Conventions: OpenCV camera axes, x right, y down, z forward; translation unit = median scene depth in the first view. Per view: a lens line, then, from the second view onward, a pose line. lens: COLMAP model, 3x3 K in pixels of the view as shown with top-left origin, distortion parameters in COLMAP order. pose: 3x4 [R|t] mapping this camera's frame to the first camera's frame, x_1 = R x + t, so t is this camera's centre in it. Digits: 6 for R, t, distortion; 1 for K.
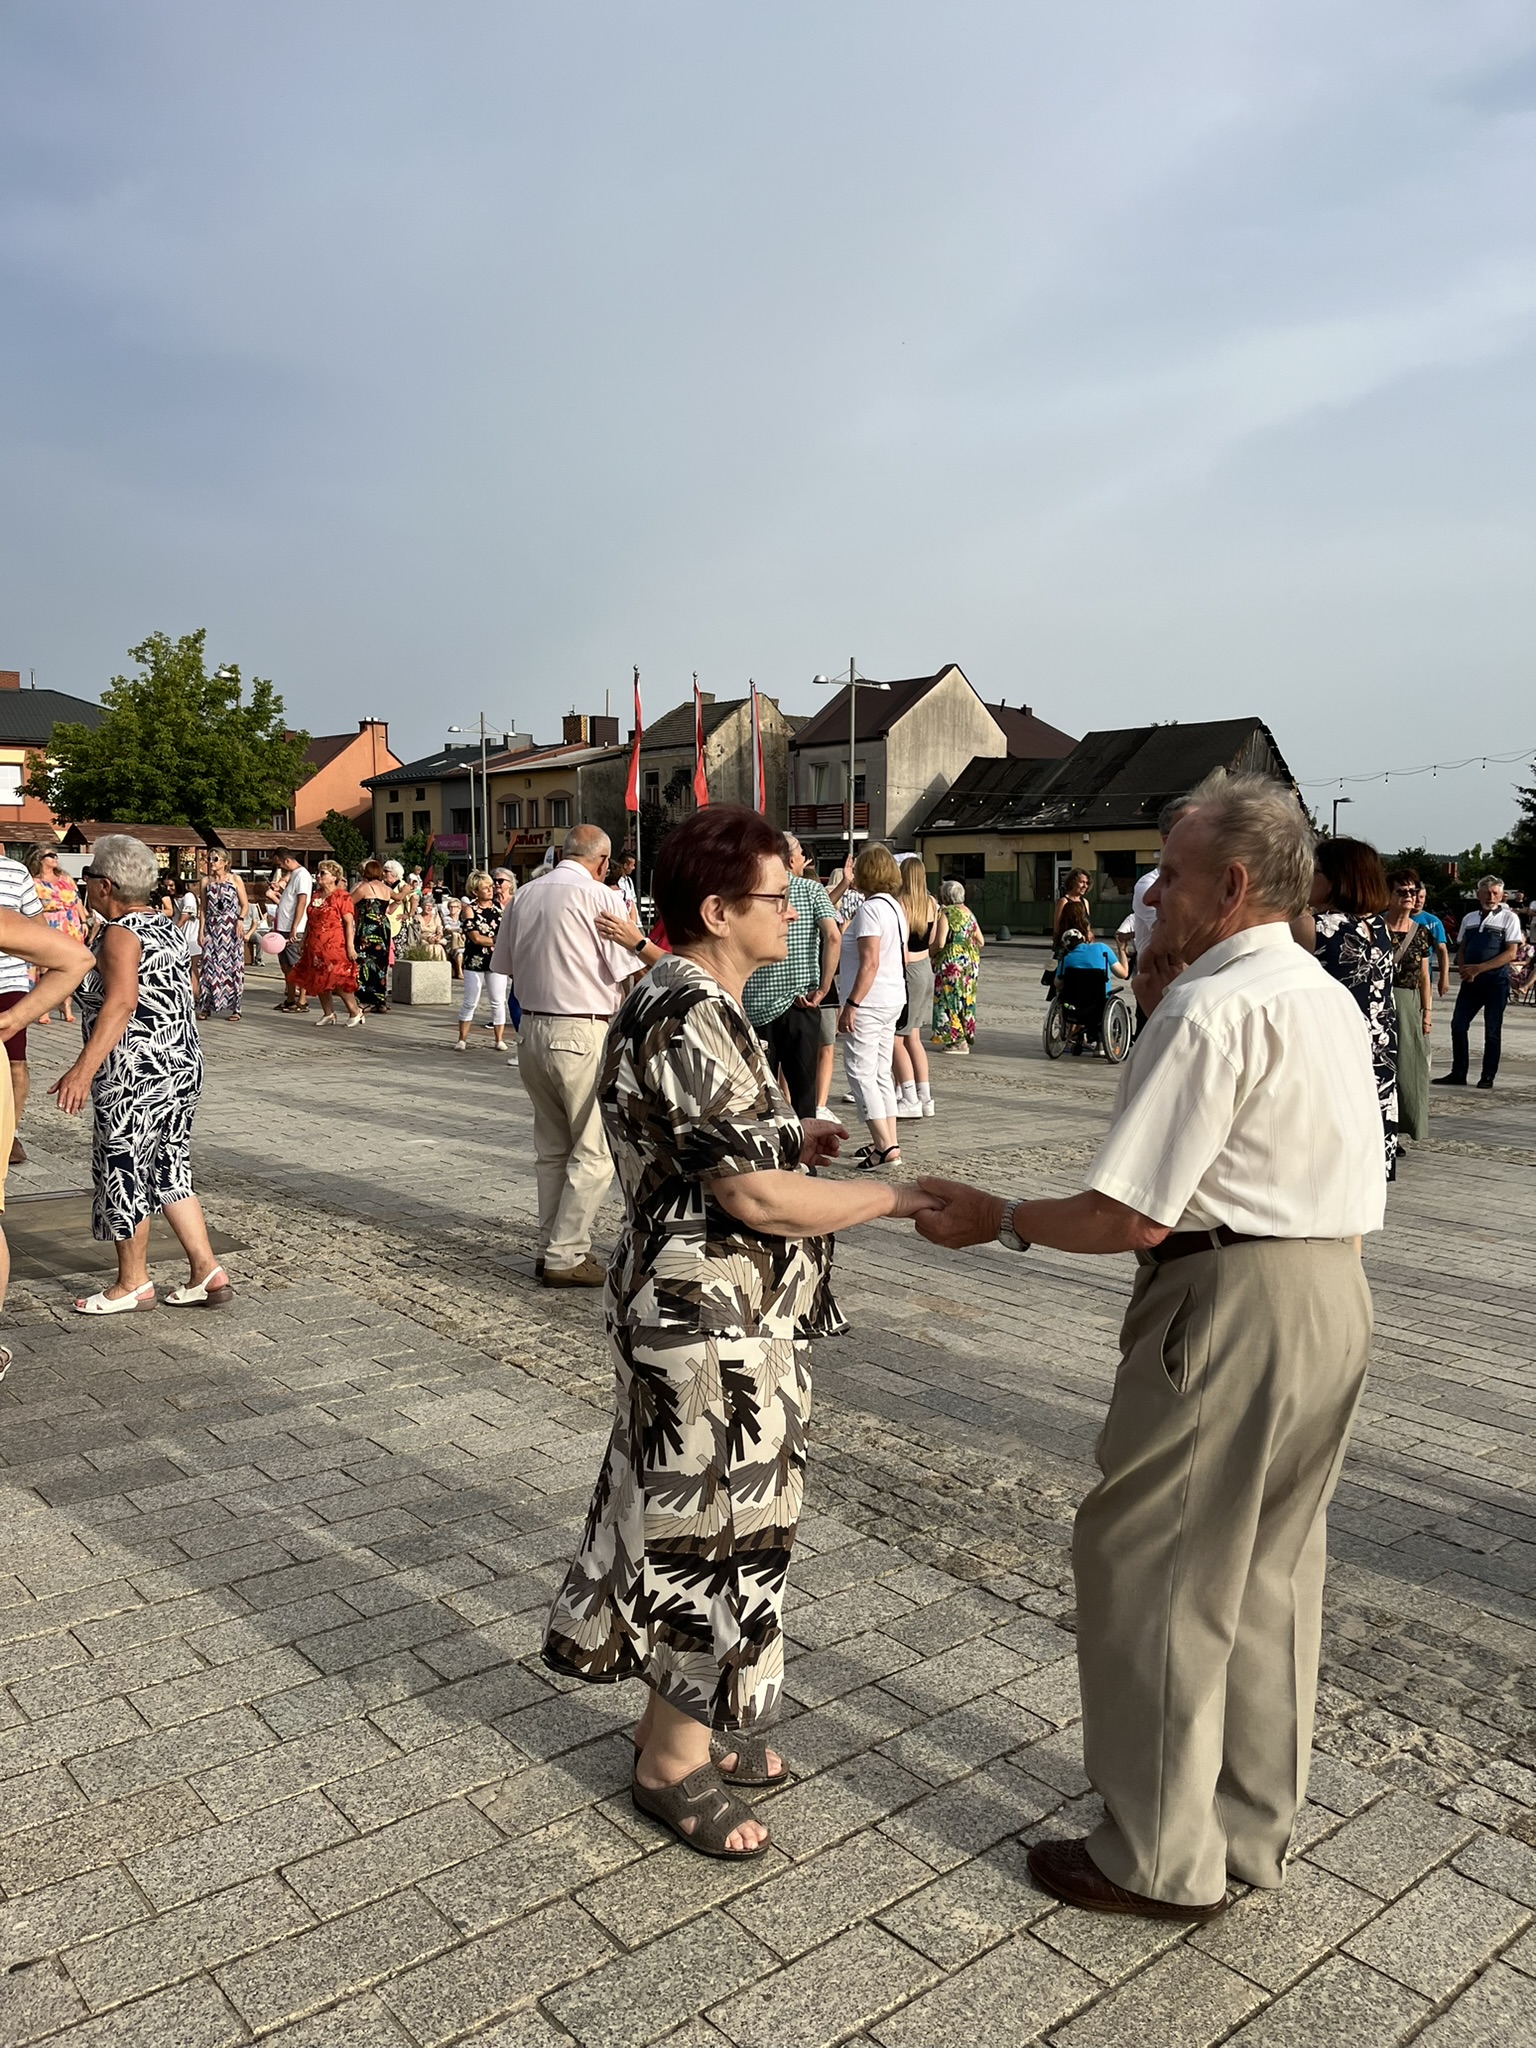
lens RADIAL K [[1547.0, 0, 767.6], [0, 1547.0, 1071.5], [0, 0, 1]] dist [0.019026, -0.023565]
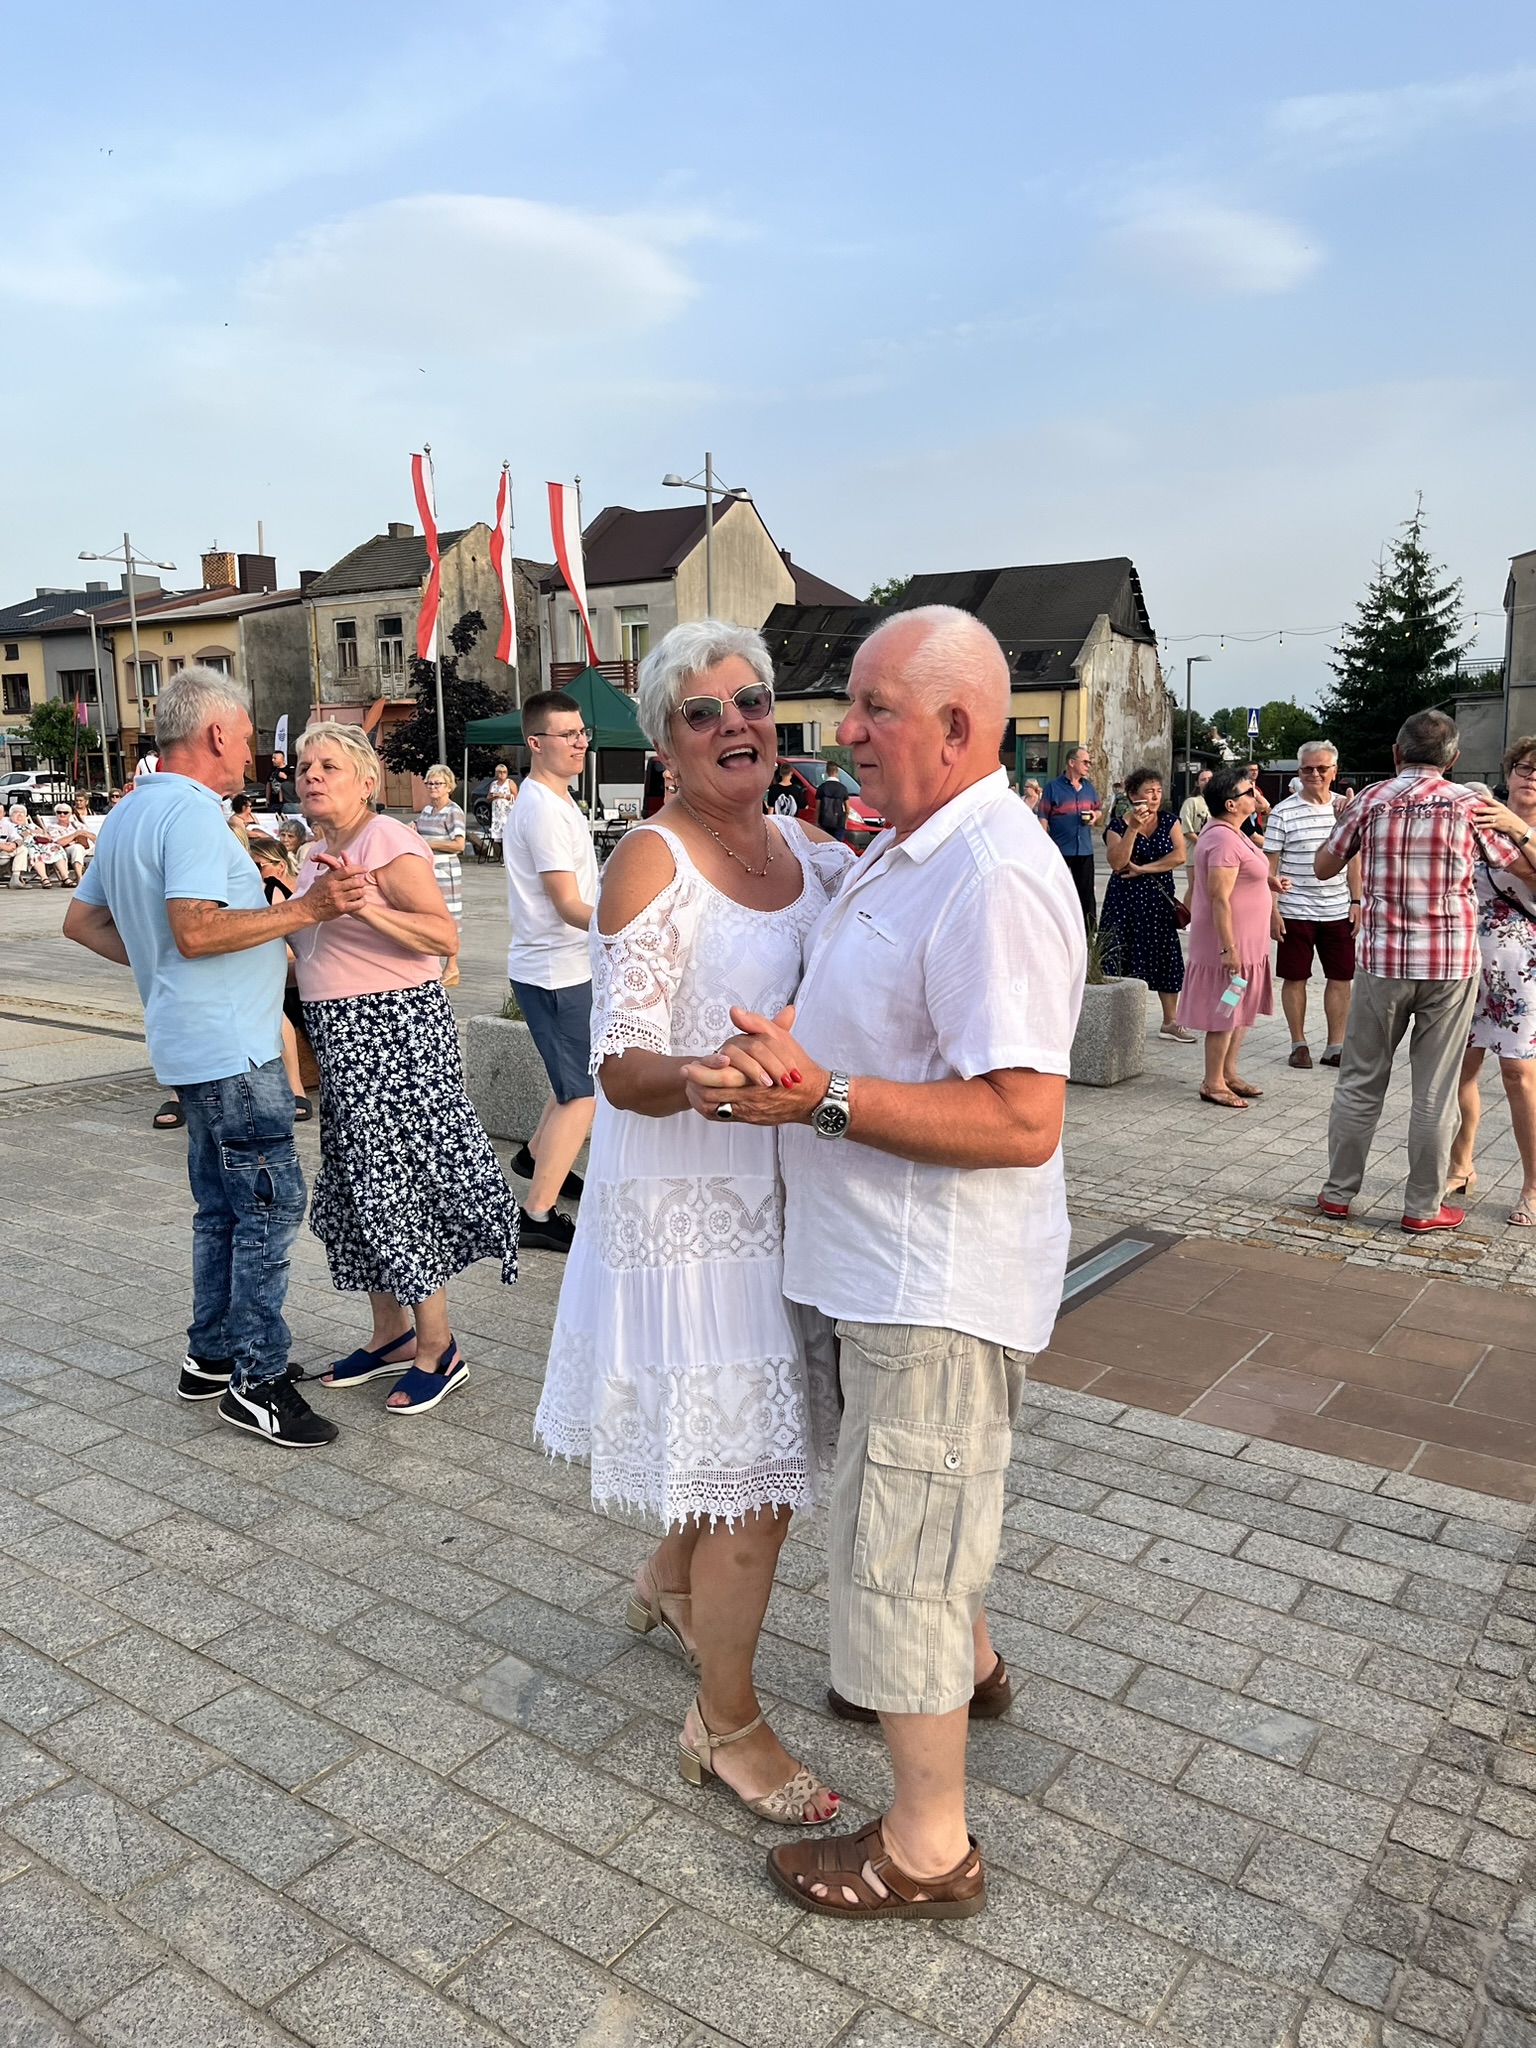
lens RADIAL K [[1547.0, 0, 770.5], [0, 1547.0, 1011.3], [0, 0, 1]] dist [0.019026, -0.023565]
pose [[0.966892, -0.053549, 0.249504, -0.081540], [0.043111, 0.997959, 0.047115, -0.027461], [-0.251518, -0.034798, 0.967227, 0.201372]]
